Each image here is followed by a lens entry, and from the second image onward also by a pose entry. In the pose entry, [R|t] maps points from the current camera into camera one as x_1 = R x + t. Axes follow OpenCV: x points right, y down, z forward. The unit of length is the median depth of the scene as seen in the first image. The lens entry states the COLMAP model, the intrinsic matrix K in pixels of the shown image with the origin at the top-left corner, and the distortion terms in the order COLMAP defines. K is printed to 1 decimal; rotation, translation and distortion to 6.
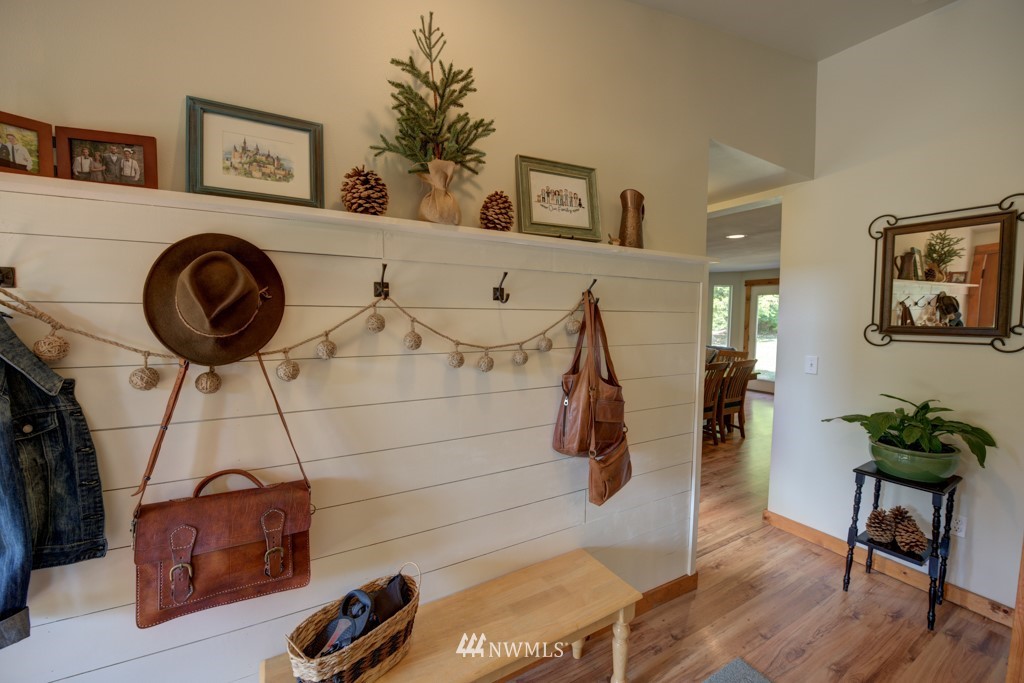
lens RADIAL K [[408.9, 0, 512.0], [0, 408.9, 341.5], [0, 0, 1]] dist [-0.013313, -0.003397]
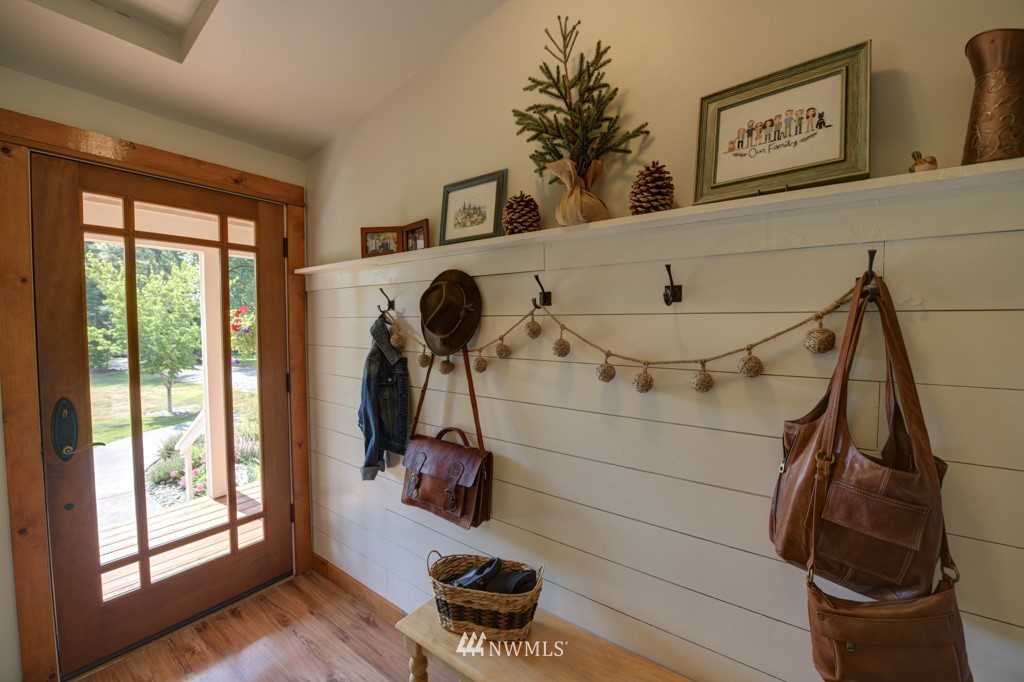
lens RADIAL K [[408.9, 0, 512.0], [0, 408.9, 341.0], [0, 0, 1]] dist [-0.013313, -0.003397]
pose [[0.401614, 0.030256, -0.915309, 0.646664], [-0.057020, 0.998341, 0.007981, -0.020905], [0.914032, 0.048986, 0.402672, 0.506204]]
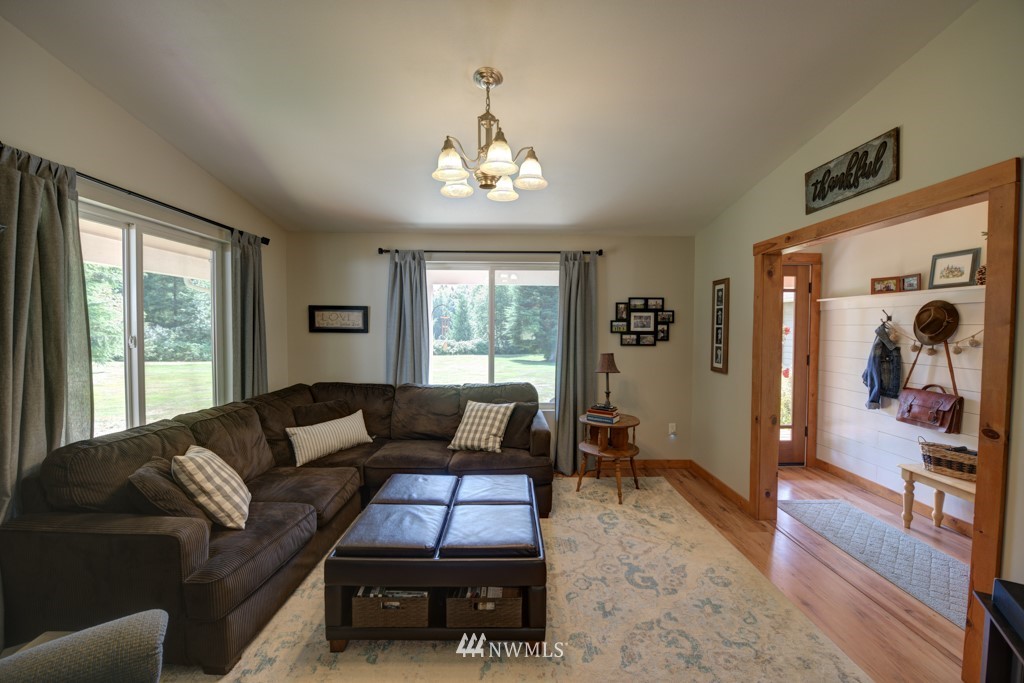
lens RADIAL K [[408.9, 0, 512.0], [0, 408.9, 341.5], [0, 0, 1]] dist [-0.013313, -0.003397]
pose [[-0.481219, 0.019459, -0.876385, 2.688753], [-0.063653, 0.996339, 0.057075, 0.045676], [0.874286, 0.083250, -0.478218, -0.208491]]
